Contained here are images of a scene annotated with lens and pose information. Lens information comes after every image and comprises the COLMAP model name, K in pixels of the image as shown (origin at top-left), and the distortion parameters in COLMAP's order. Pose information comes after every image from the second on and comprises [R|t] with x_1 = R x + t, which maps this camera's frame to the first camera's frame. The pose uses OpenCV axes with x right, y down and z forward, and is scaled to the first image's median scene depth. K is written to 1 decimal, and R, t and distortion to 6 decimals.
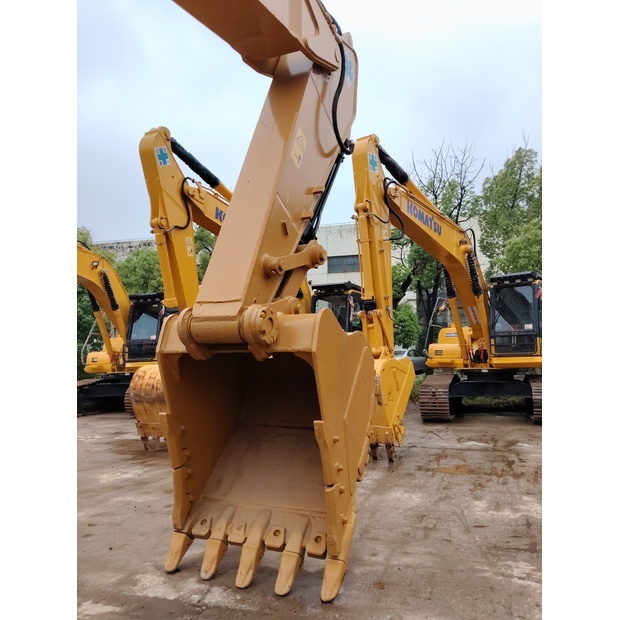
lens RADIAL K [[538.3, 0, 310.0], [0, 538.3, 310.0], [0, 0, 1]] dist [0.006515, 0.001765]
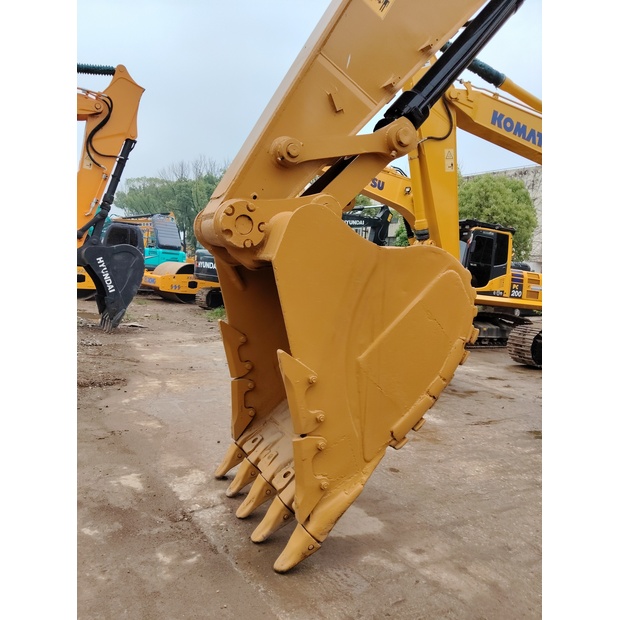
lens RADIAL K [[517.7, 0, 310.0], [0, 517.7, 310.0], [0, 0, 1]] dist [0.128603, -0.271715]
pose [[0.708812, 0.126600, -0.693944, 0.244966], [-0.045937, 0.989959, 0.133682, 0.020427], [0.703900, -0.062878, 0.707511, 0.221183]]
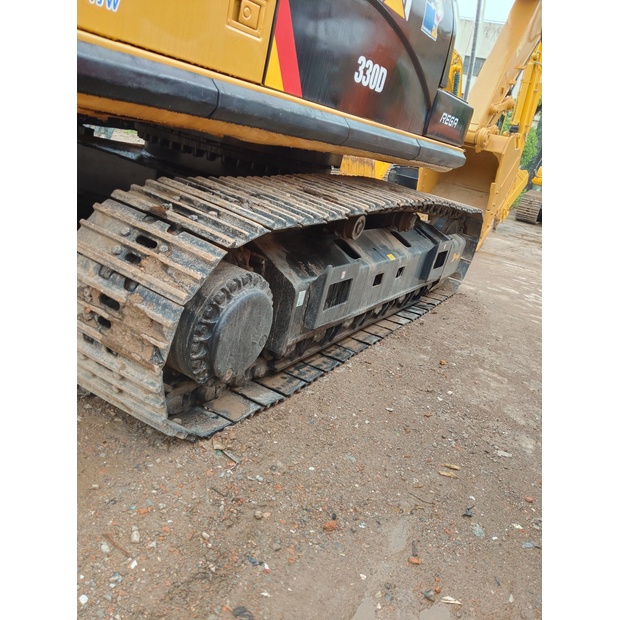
lens RADIAL K [[538.3, 0, 310.0], [0, 538.3, 310.0], [0, 0, 1]] dist [0.006515, 0.001765]
pose [[0.960468, 0.267463, -0.077237, -0.193094], [-0.217046, 0.893167, 0.393883, -0.027303], [0.174335, -0.361548, 0.915910, -0.696883]]
